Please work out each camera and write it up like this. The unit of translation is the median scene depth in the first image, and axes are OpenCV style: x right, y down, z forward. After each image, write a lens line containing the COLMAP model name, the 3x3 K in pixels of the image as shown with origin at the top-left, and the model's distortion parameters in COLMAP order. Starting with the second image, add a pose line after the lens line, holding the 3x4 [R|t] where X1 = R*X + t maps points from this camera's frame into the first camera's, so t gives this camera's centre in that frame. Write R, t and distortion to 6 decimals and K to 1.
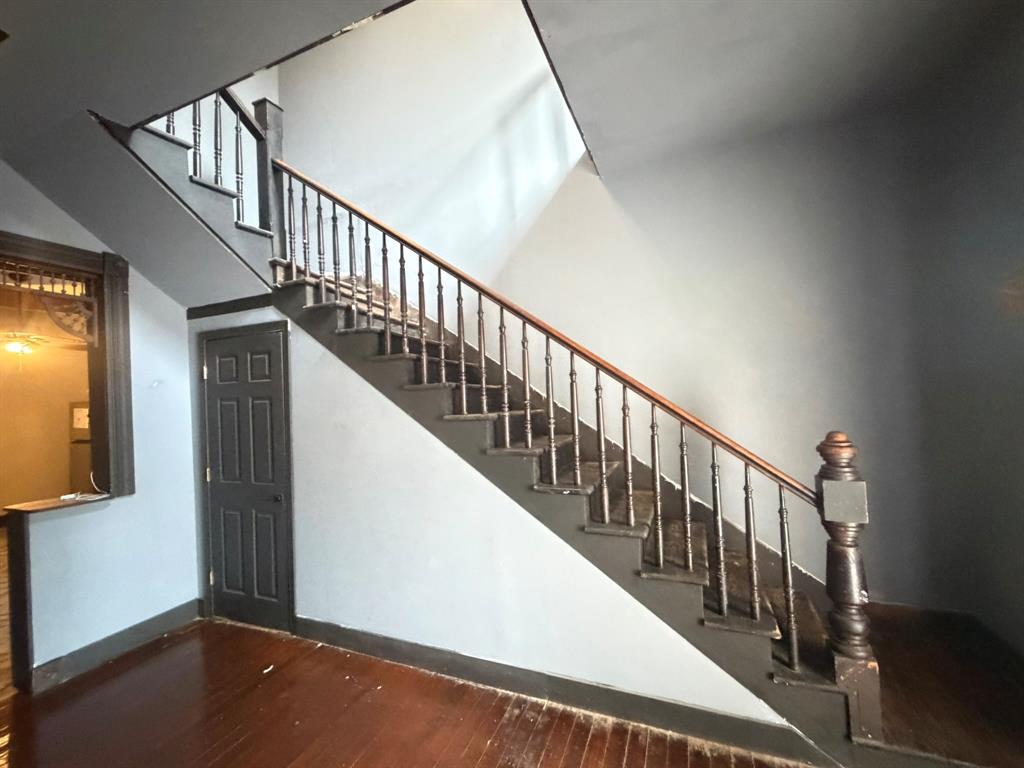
lens RADIAL K [[440.6, 0, 510.9], [0, 440.6, 383.7], [0, 0, 1]] dist [-0.002224, -0.000059]
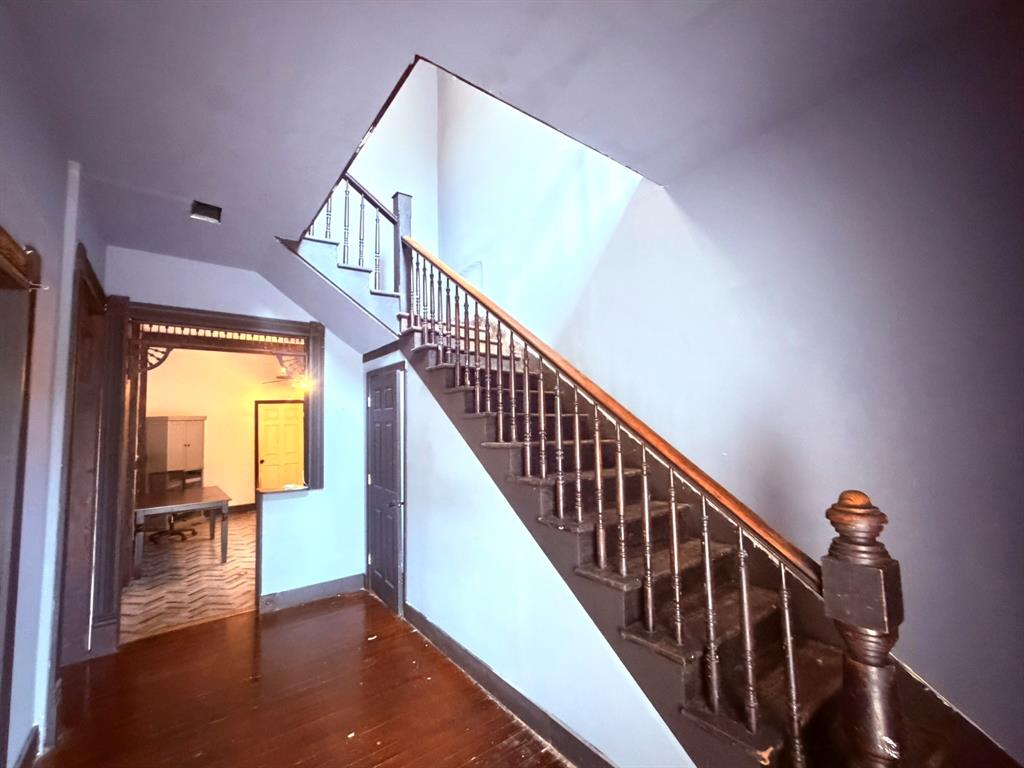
lens RADIAL K [[440.6, 0, 512.9], [0, 440.6, 384.1], [0, 0, 1]] dist [-0.002224, -0.000059]
pose [[0.862953, -0.022942, -0.504764, 0.449092], [-0.001421, 0.998855, -0.047827, -0.019657], [0.505283, 0.041990, 0.861932, 0.082886]]
